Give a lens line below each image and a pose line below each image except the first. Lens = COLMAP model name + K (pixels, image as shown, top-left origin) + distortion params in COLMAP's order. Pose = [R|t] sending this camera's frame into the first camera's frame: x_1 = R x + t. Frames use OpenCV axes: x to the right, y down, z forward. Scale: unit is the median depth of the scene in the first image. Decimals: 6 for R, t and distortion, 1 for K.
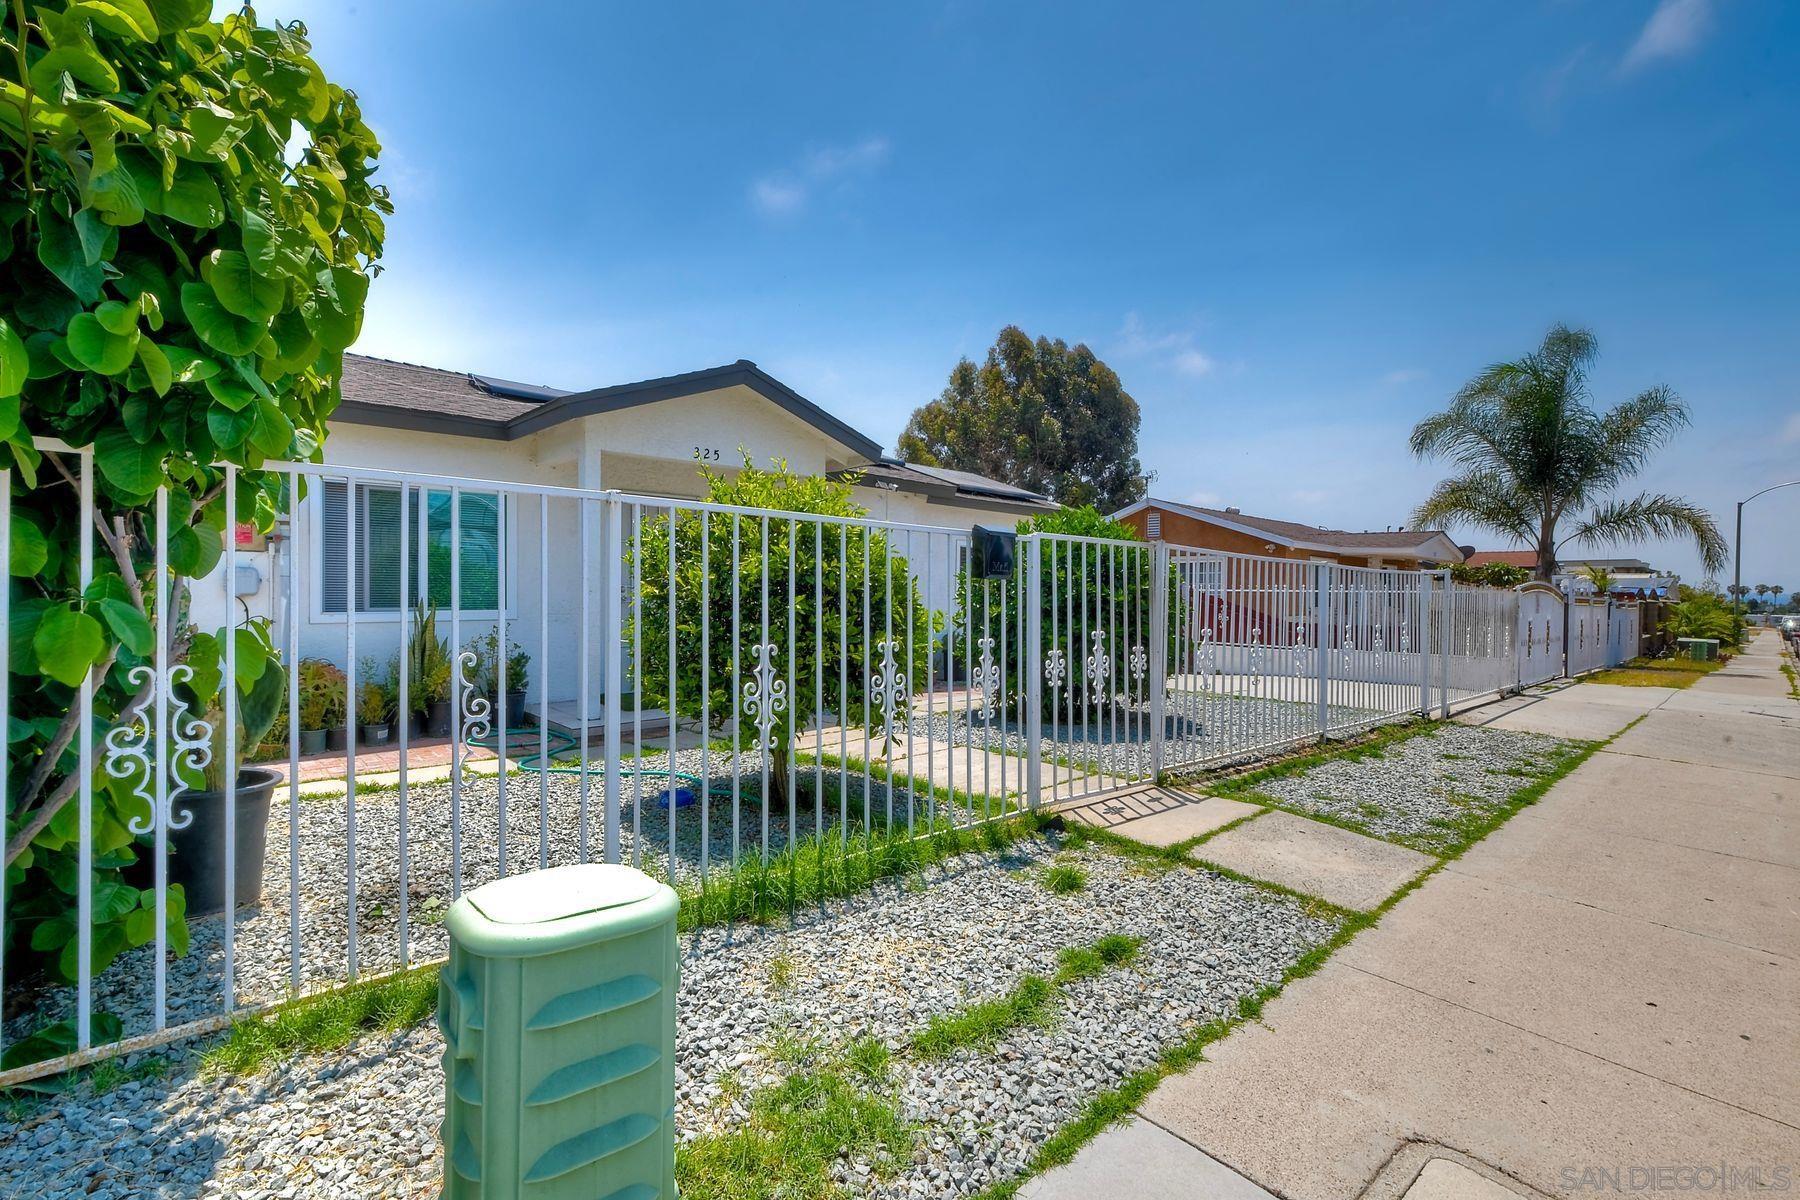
lens RADIAL K [[806.1, 0, 905.5], [0, 806.1, 598.3], [0, 0, 1]] dist [0.000263, -0.000336]
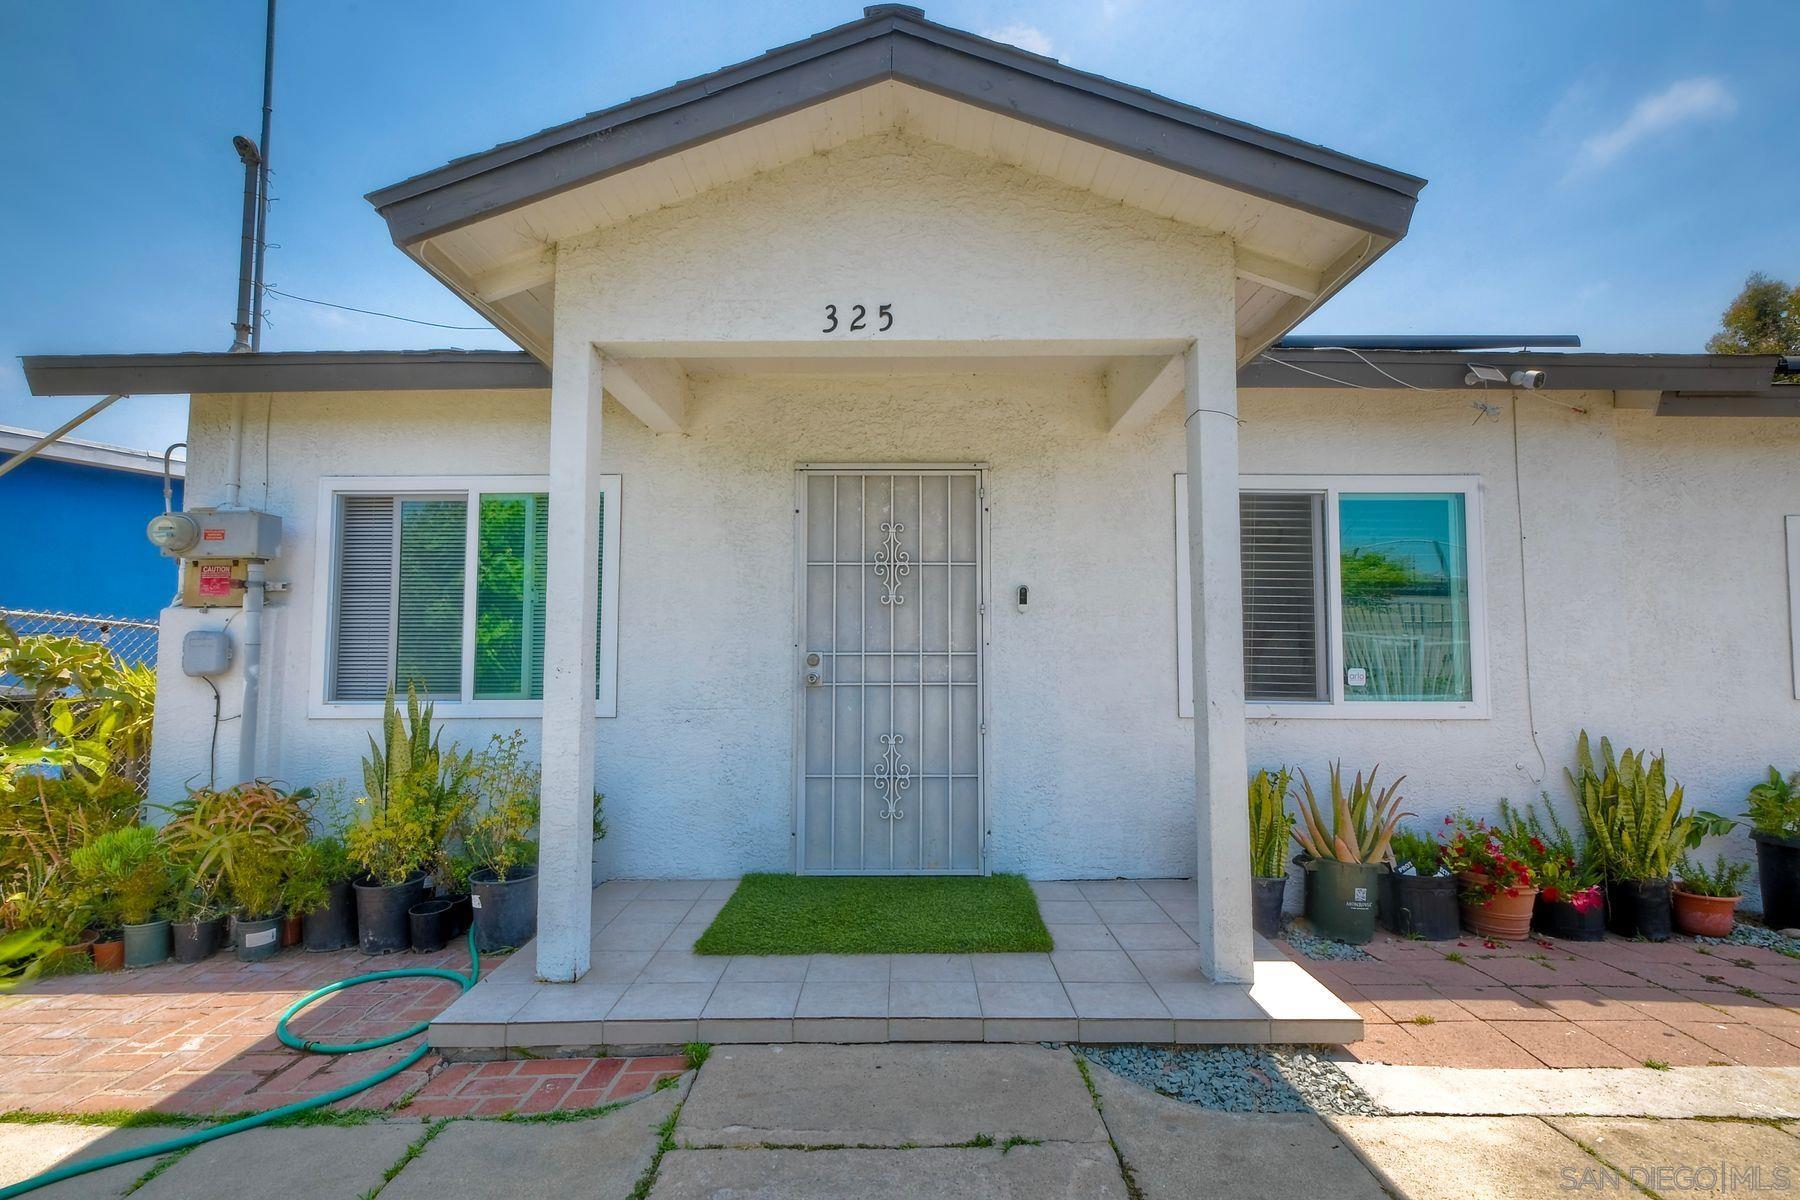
lens RADIAL K [[804.3, 0, 896.2], [0, 804.3, 603.3], [0, 0, 1]] dist [-0.000436, -0.000071]
pose [[0.723241, -0.056714, -0.688263, 0.033351], [0.004105, 0.996958, -0.077838, -0.007910], [0.690583, 0.053471, 0.721274, 0.757421]]
